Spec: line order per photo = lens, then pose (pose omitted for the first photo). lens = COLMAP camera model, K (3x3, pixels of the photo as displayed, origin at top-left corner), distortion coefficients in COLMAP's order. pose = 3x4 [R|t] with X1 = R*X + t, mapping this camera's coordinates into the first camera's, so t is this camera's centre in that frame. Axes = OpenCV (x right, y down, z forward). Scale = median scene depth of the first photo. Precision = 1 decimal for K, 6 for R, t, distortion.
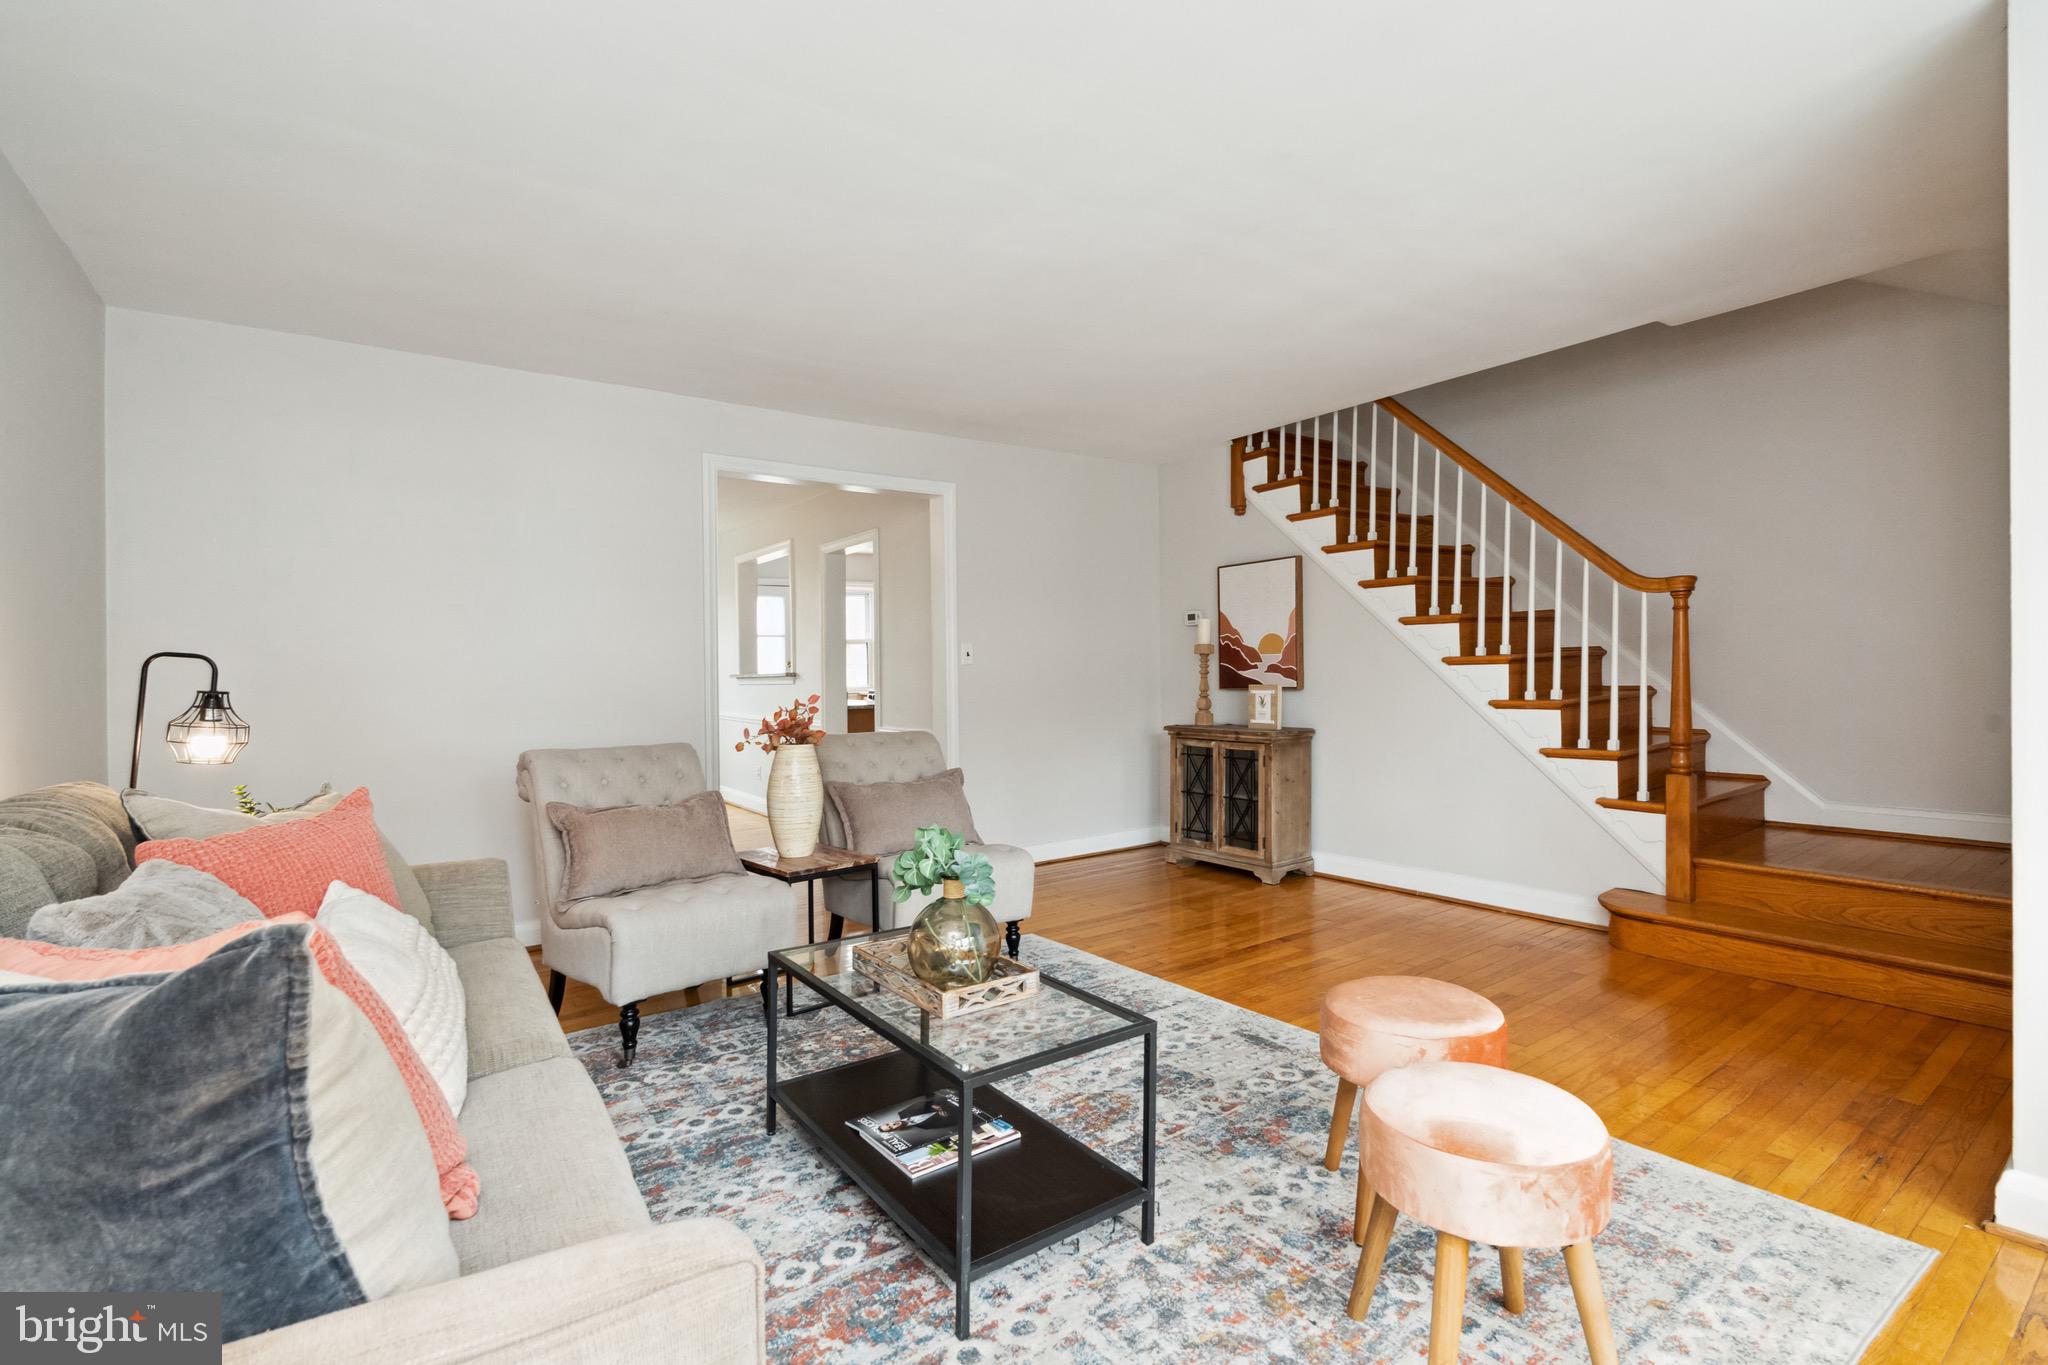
lens RADIAL K [[942.5, 0, 1028.1], [0, 942.5, 667.0], [0, 0, 1]] dist [-0.010792, -0.000526]
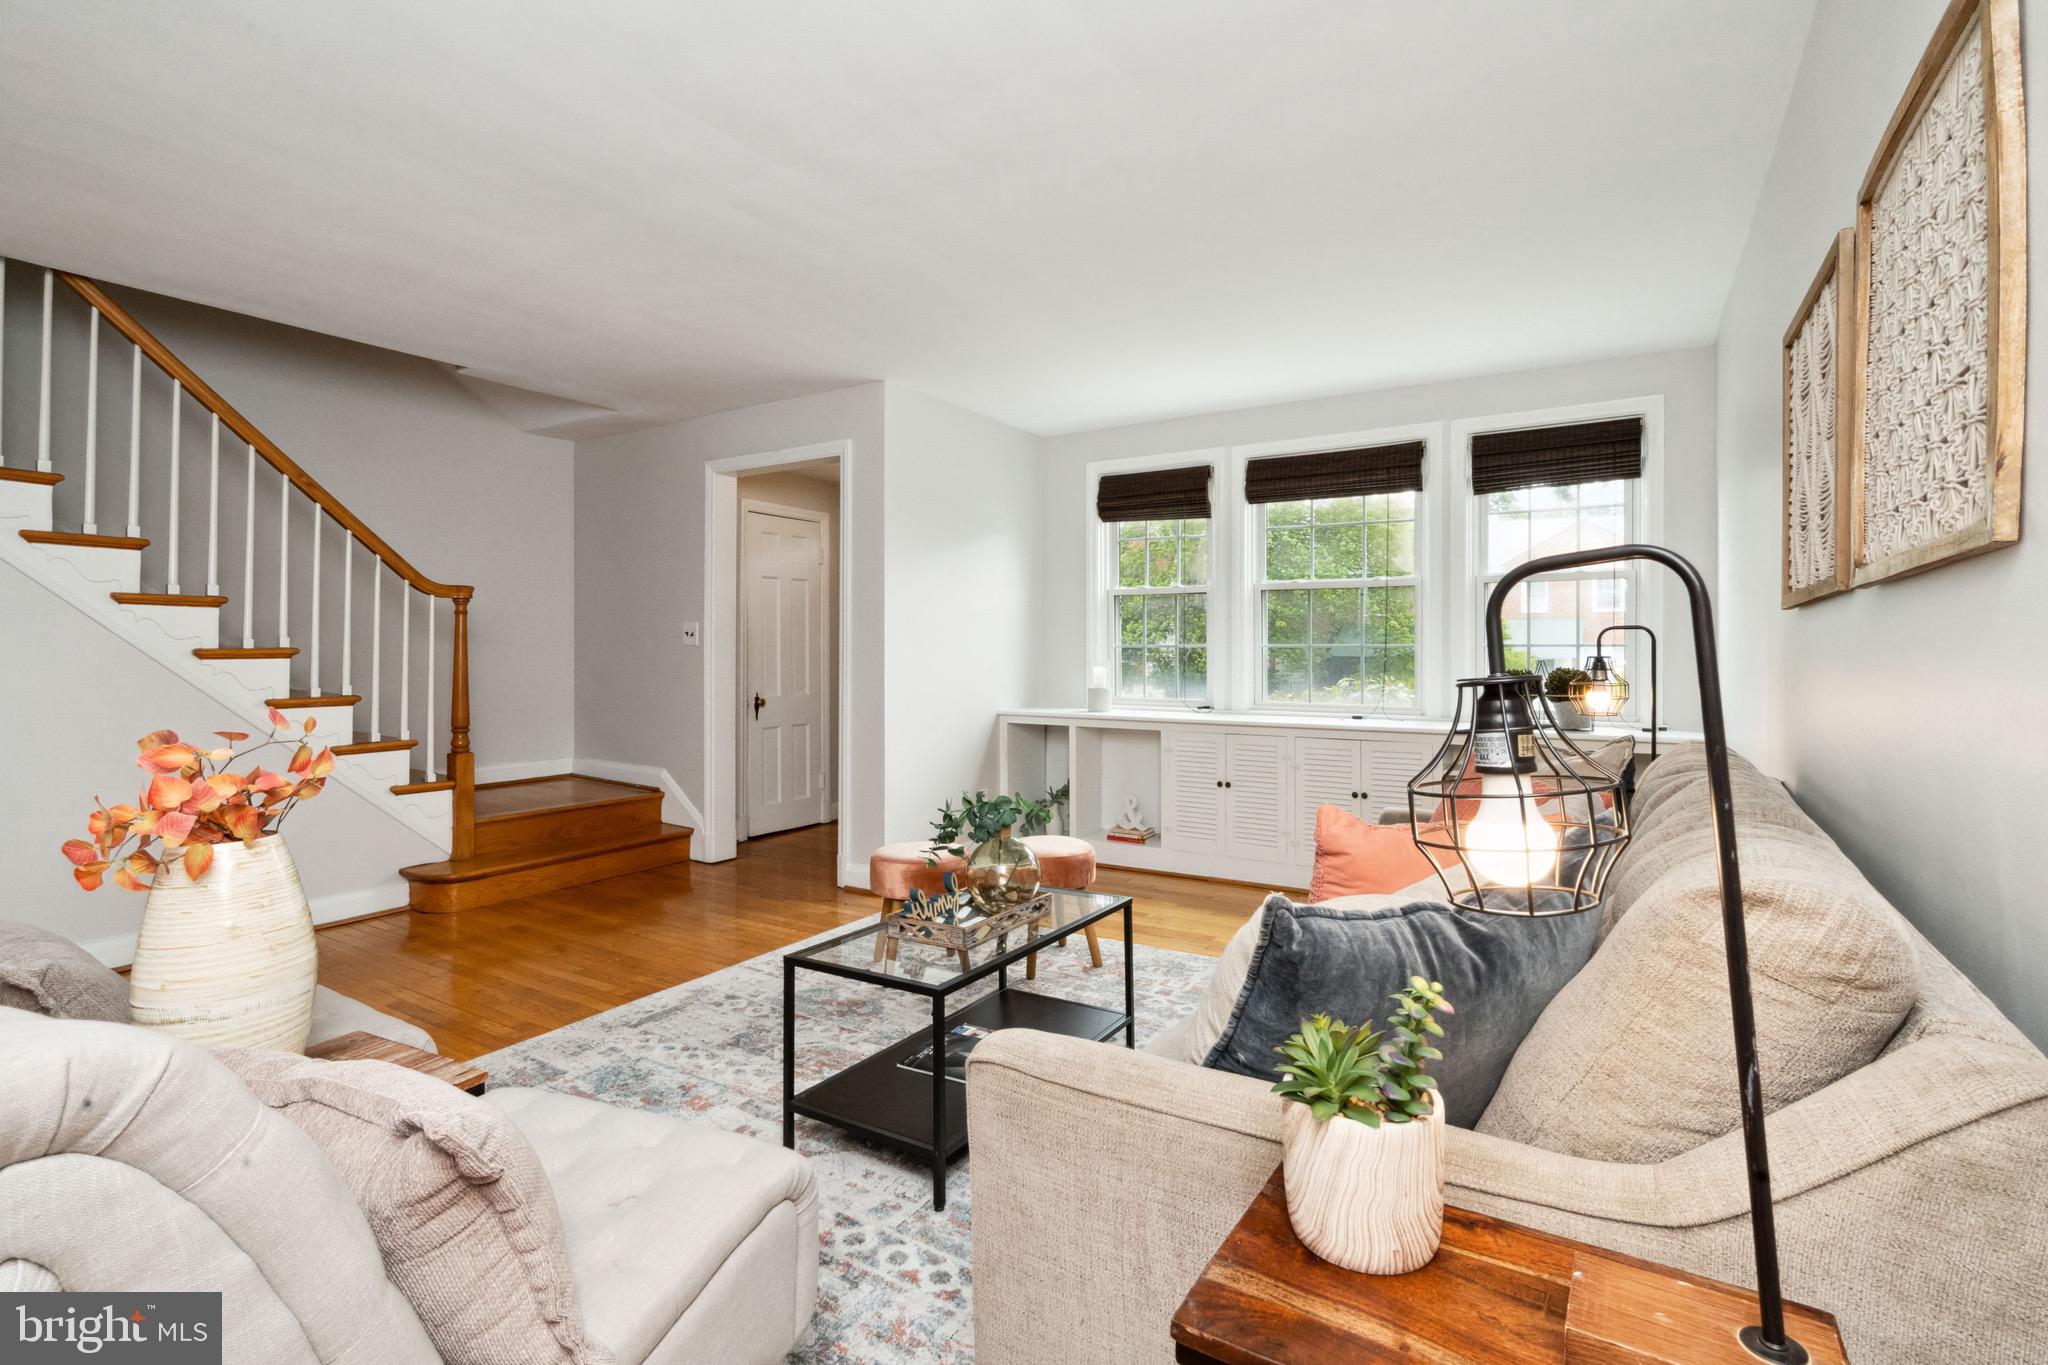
lens RADIAL K [[942.5, 0, 1028.2], [0, 942.5, 674.6], [0, 0, 1]] dist [-0.010792, -0.000526]
pose [[-0.363671, -0.006148, 0.931507, -0.660088], [0.010968, 0.999881, 0.010881, 0.010135], [-0.931463, 0.014174, -0.363560, 0.752808]]
